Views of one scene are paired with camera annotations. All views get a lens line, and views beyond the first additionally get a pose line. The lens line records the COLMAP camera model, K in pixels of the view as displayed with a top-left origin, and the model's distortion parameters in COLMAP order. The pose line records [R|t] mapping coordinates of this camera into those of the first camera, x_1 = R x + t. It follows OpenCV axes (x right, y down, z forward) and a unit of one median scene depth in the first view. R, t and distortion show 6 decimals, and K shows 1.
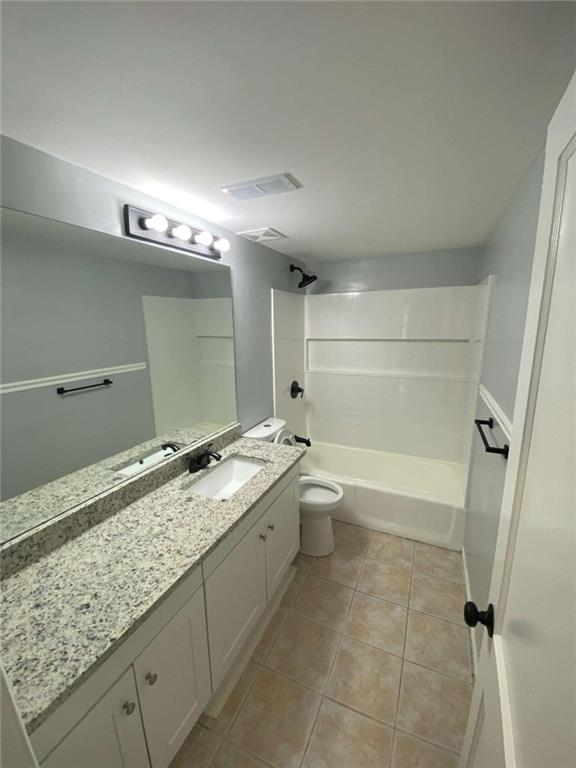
lens RADIAL K [[312.8, 0, 288.7], [0, 312.8, 378.7], [0, 0, 1]] dist [0.011581, -0.014930]
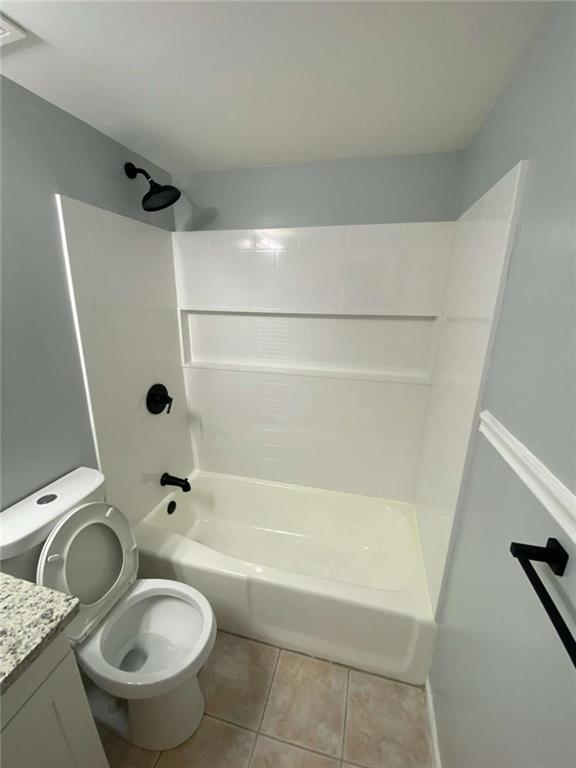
lens RADIAL K [[312.8, 0, 288.7], [0, 312.8, 378.7], [0, 0, 1]] dist [0.011581, -0.014930]
pose [[0.984014, -0.014621, 0.177489, 0.235816], [0.001172, 0.997134, 0.075640, -0.068990], [-0.178087, -0.074223, 0.981212, 0.587690]]
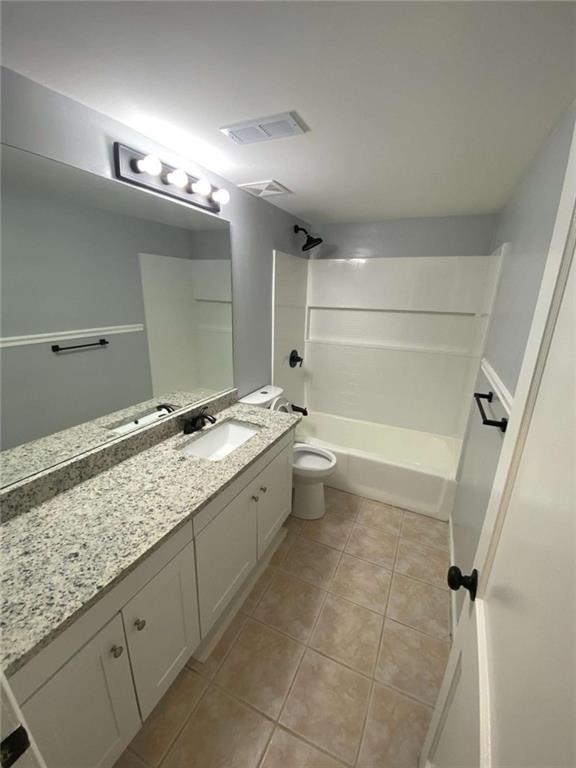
lens RADIAL K [[312.8, 0, 288.7], [0, 312.8, 378.7], [0, 0, 1]] dist [0.011581, -0.014930]
pose [[0.999148, 0.041263, 0.001024, 0.007086], [-0.041188, 0.995106, 0.089815, 0.016789], [0.002687, -0.089780, 0.995958, 0.018221]]
